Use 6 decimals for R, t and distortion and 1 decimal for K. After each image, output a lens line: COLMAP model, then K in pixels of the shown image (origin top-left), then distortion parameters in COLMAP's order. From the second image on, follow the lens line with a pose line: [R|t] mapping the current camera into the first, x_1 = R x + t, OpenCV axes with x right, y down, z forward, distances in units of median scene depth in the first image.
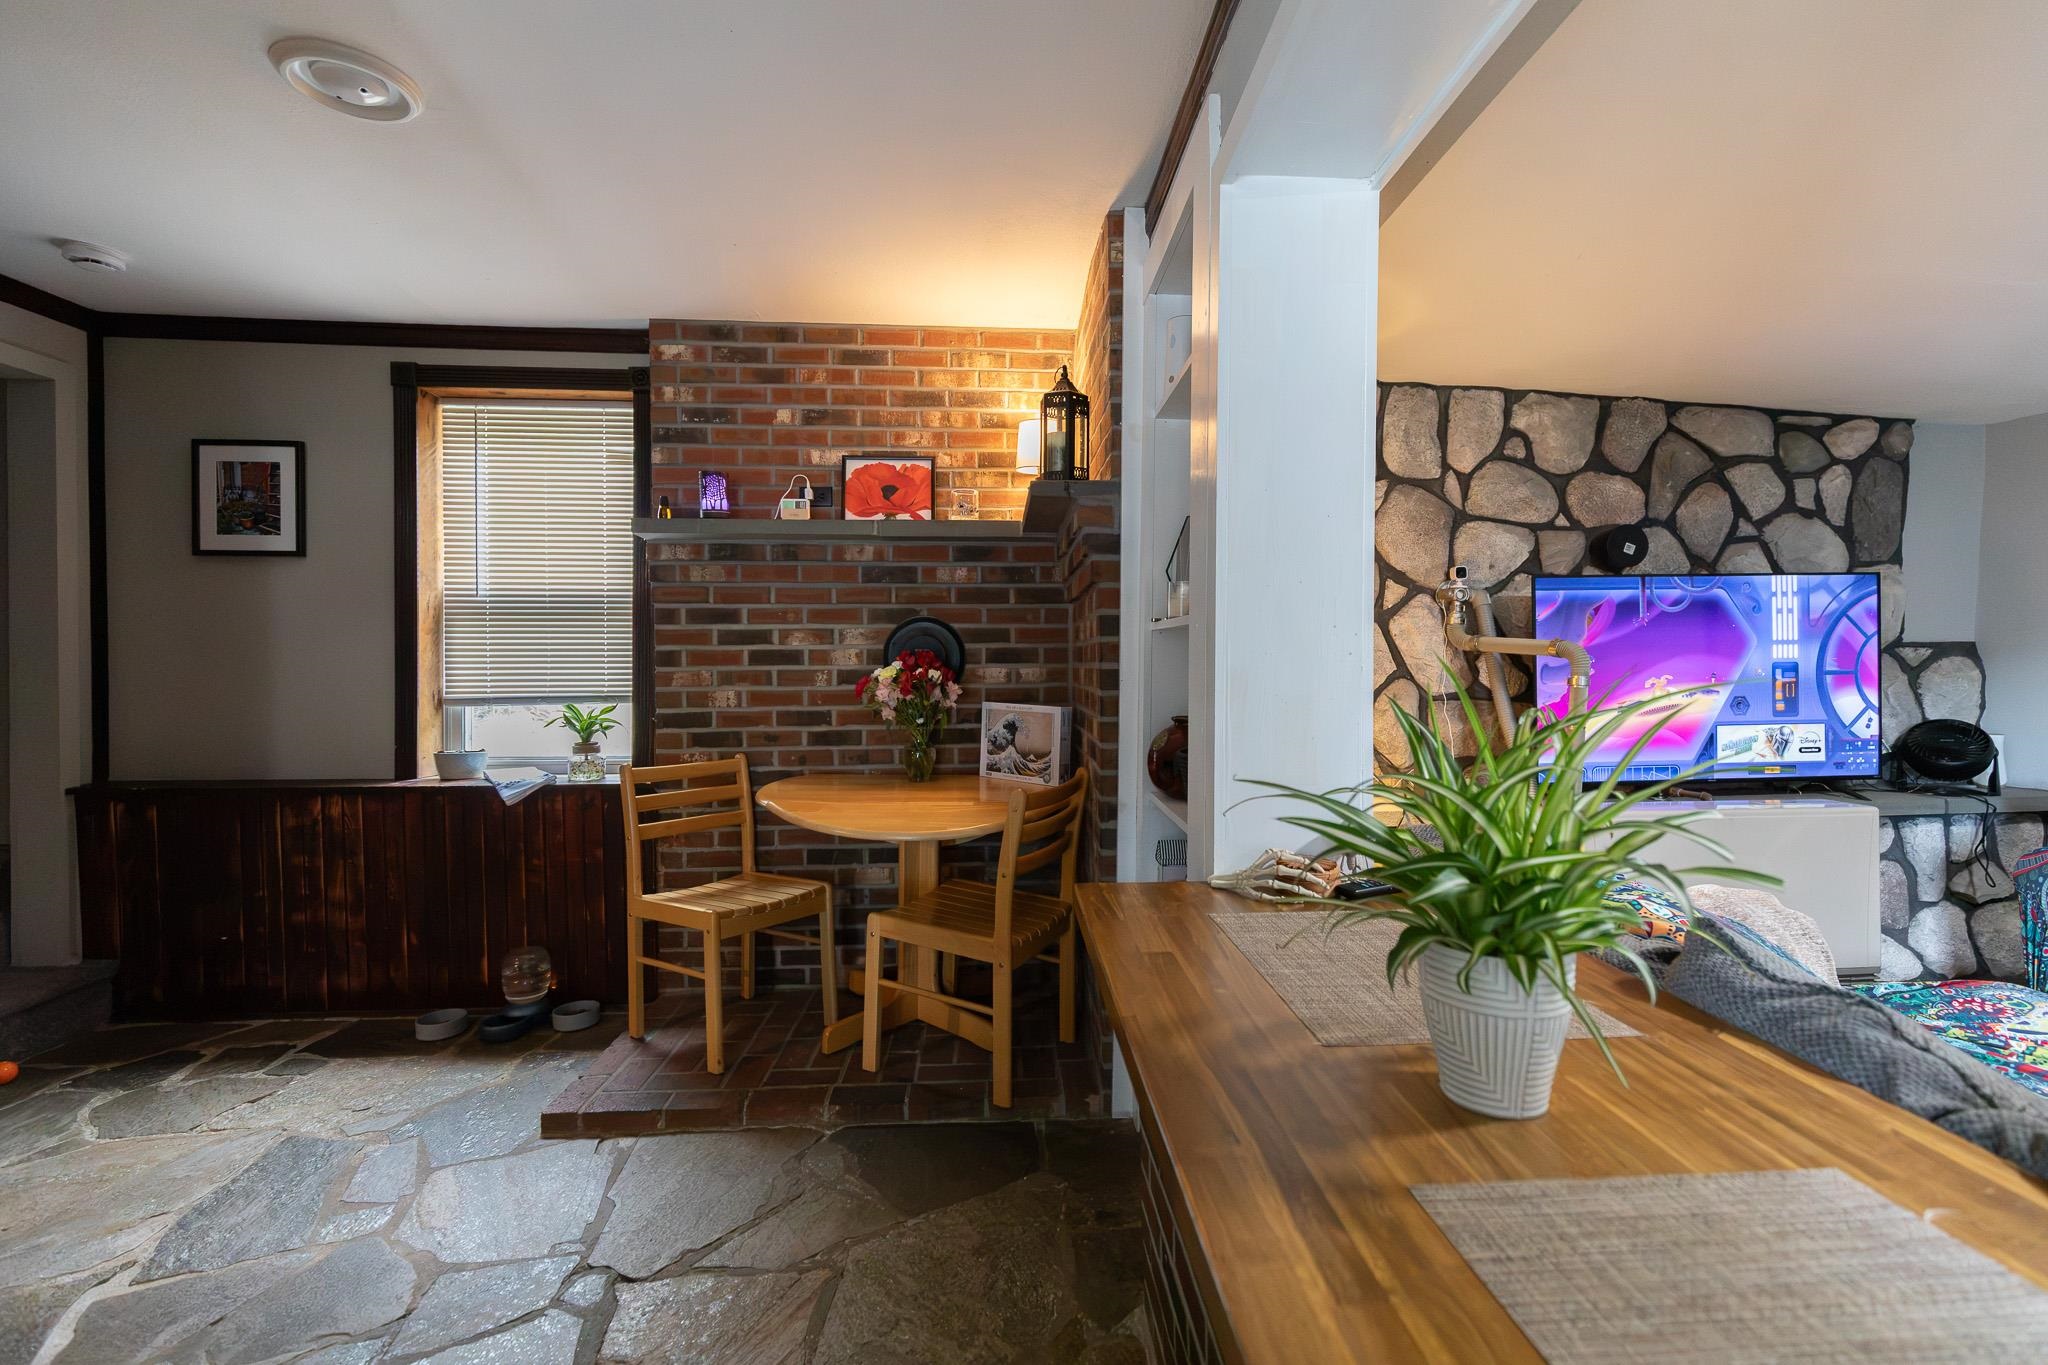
lens RADIAL K [[910.5, 0, 1029.8], [0, 910.5, 674.6], [0, 0, 1]] dist [0.007751, -0.002243]
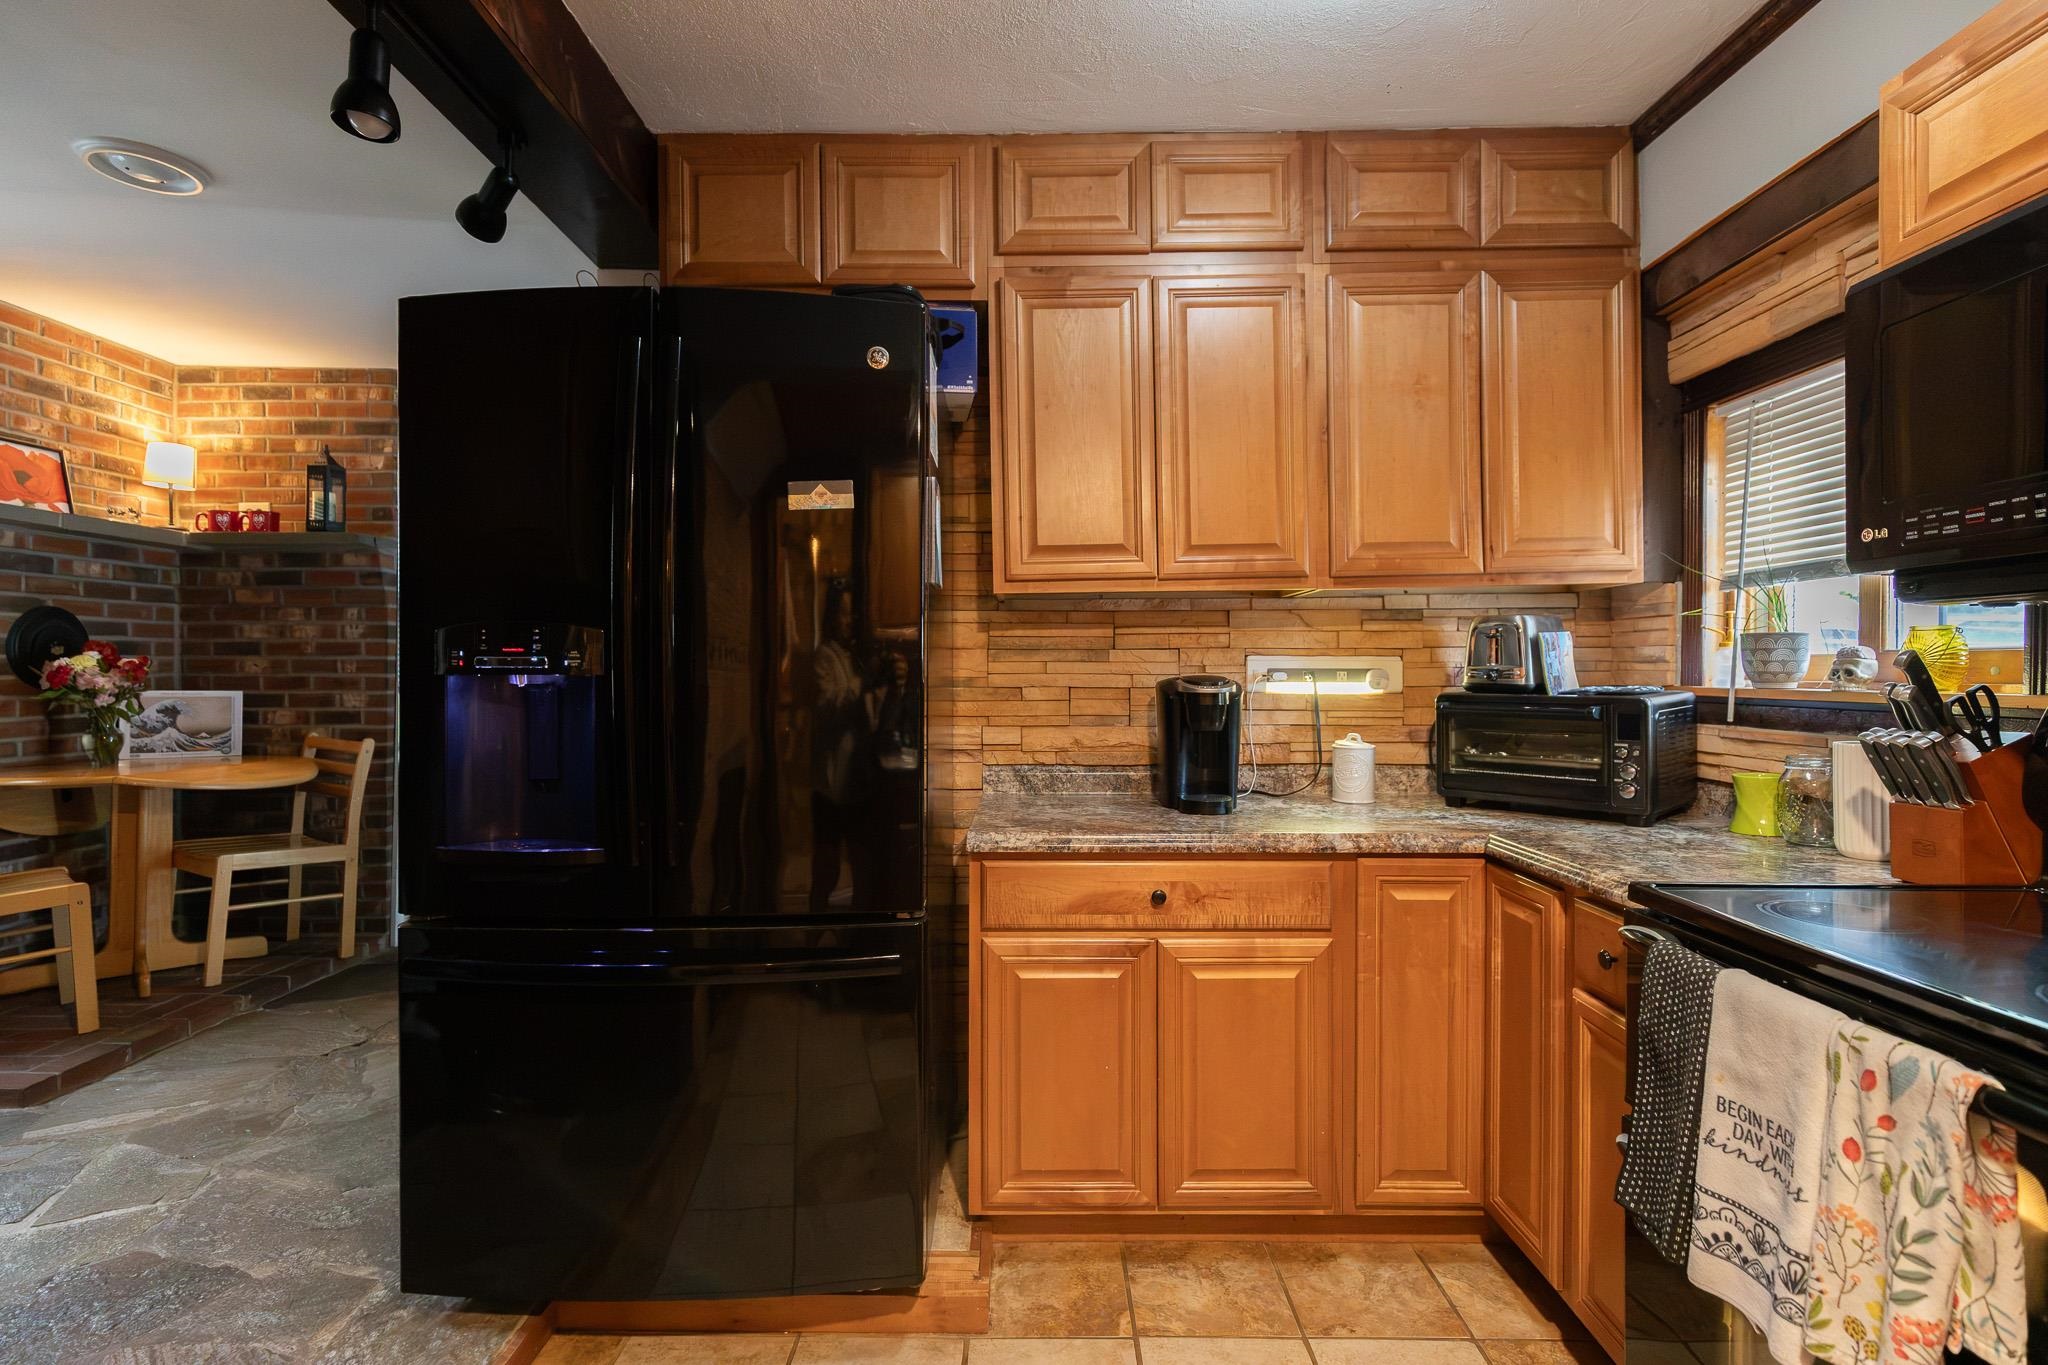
lens RADIAL K [[977.2, 0, 1033.2], [0, 977.2, 675.4], [0, 0, 1]] dist [0.006320, -0.001422]
pose [[0.046606, -0.002904, 0.998909, -1.144442], [0.006074, 0.999978, 0.002624, 0.015297], [-0.998895, 0.005946, 0.046623, -0.131028]]
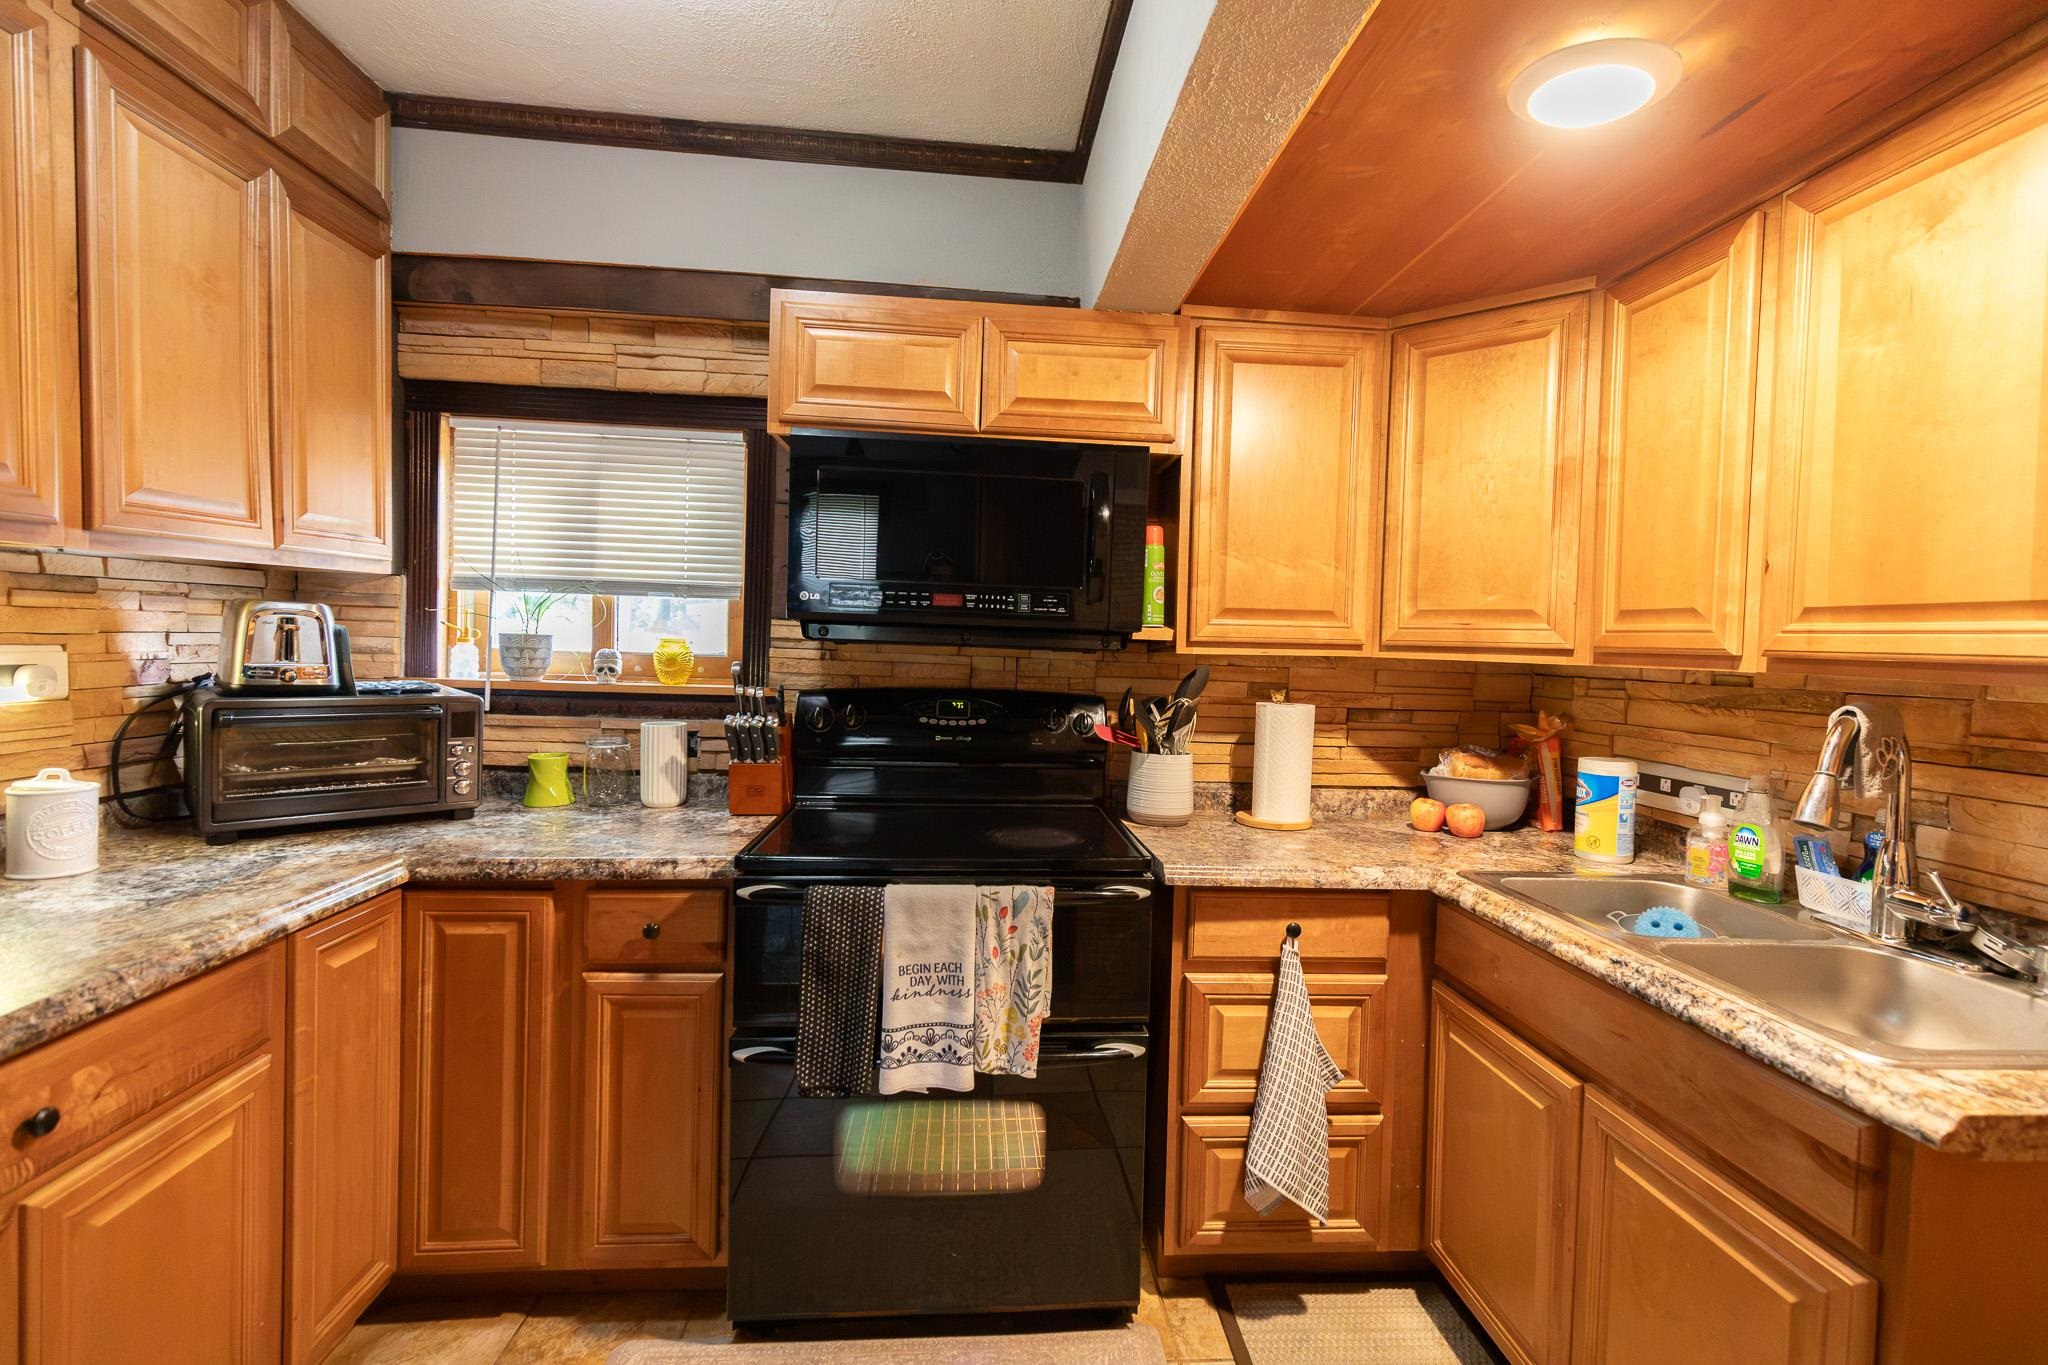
lens RADIAL K [[910.5, 0, 1043.4], [0, 910.5, 676.9], [0, 0, 1]] dist [0.007751, -0.002243]
pose [[-0.998577, -0.029356, -0.044533, -0.847222], [-0.031313, 0.998544, 0.043914, -0.018241], [0.043179, 0.045246, -0.998042, 0.138251]]
